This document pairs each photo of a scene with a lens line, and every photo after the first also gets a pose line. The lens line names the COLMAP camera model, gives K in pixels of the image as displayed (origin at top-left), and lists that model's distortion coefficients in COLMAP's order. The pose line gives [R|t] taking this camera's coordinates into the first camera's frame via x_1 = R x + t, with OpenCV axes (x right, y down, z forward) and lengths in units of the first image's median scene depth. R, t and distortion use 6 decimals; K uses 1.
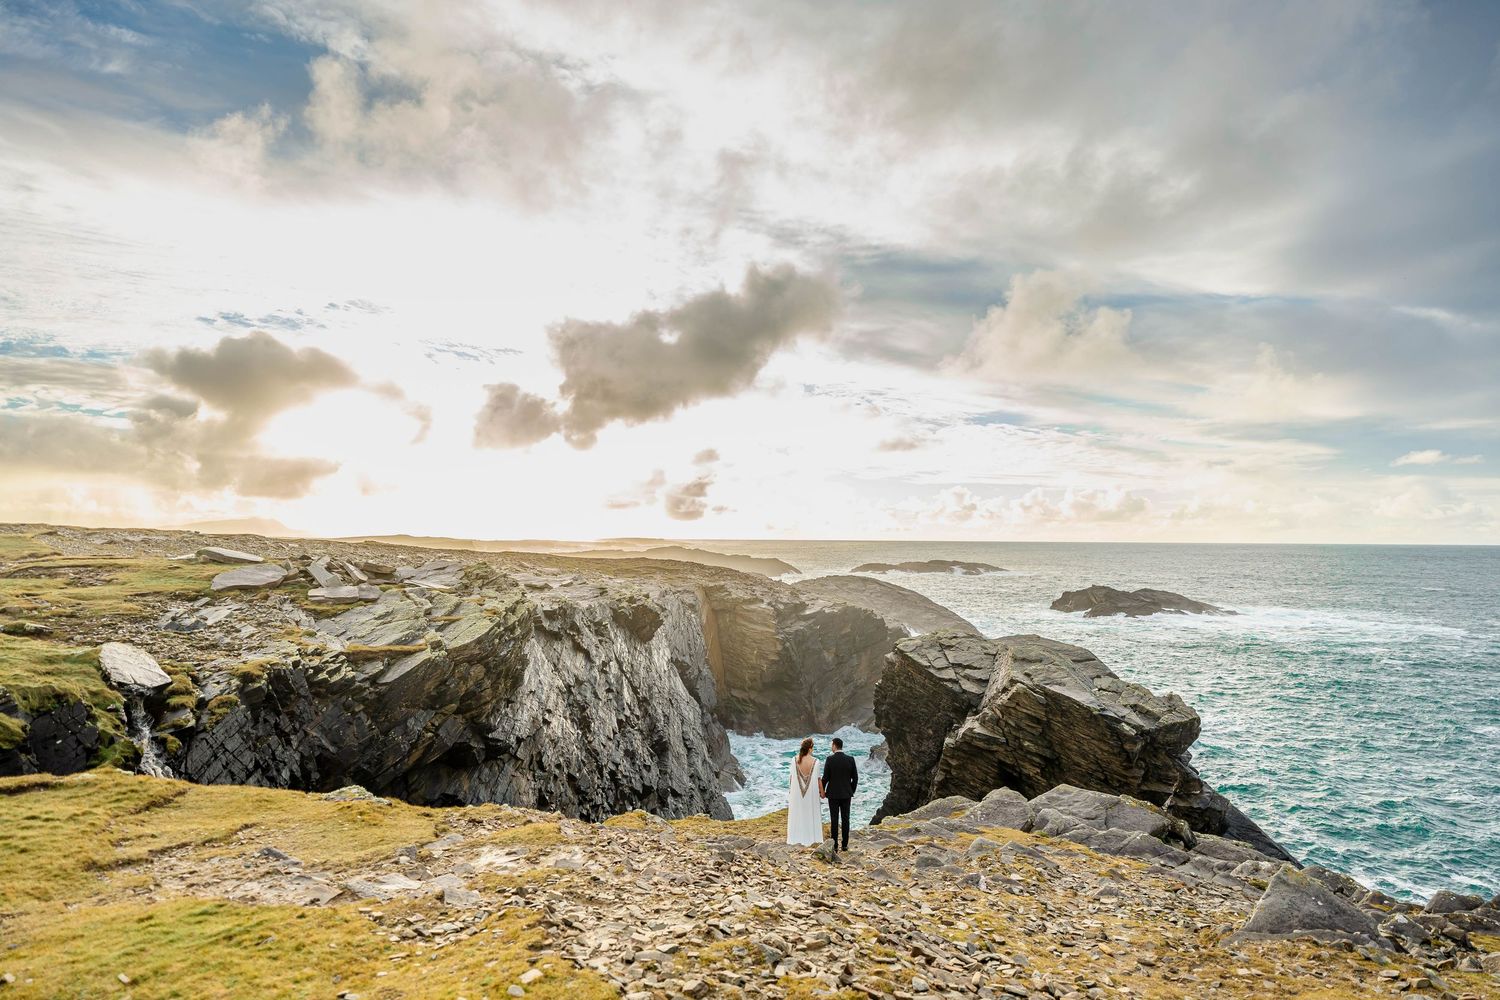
lens RADIAL K [[806.6, 0, 753.3], [0, 806.6, 498.8], [0, 0, 1]] dist [-0.004902, 0.003063]
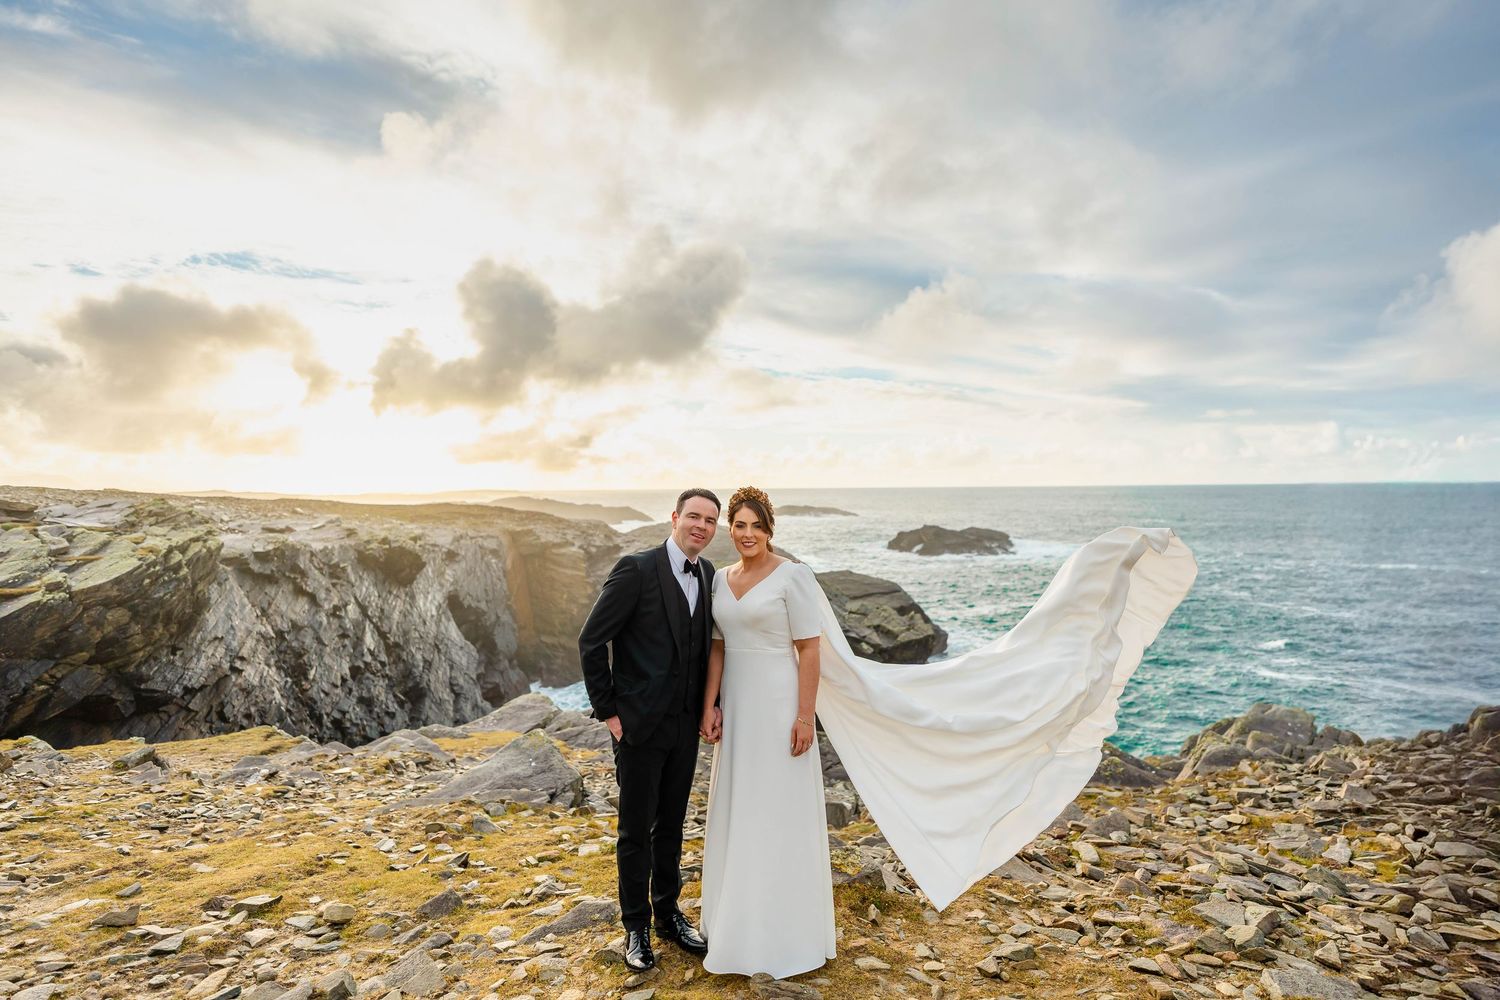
lens RADIAL K [[806.6, 0, 755.6], [0, 806.6, 494.9], [0, 0, 1]] dist [-0.004902, 0.003063]
pose [[0.985042, -0.017237, 0.171451, 0.142816], [0.007206, 0.998234, 0.058962, 0.024638], [-0.172165, -0.056844, 0.983427, 0.010822]]
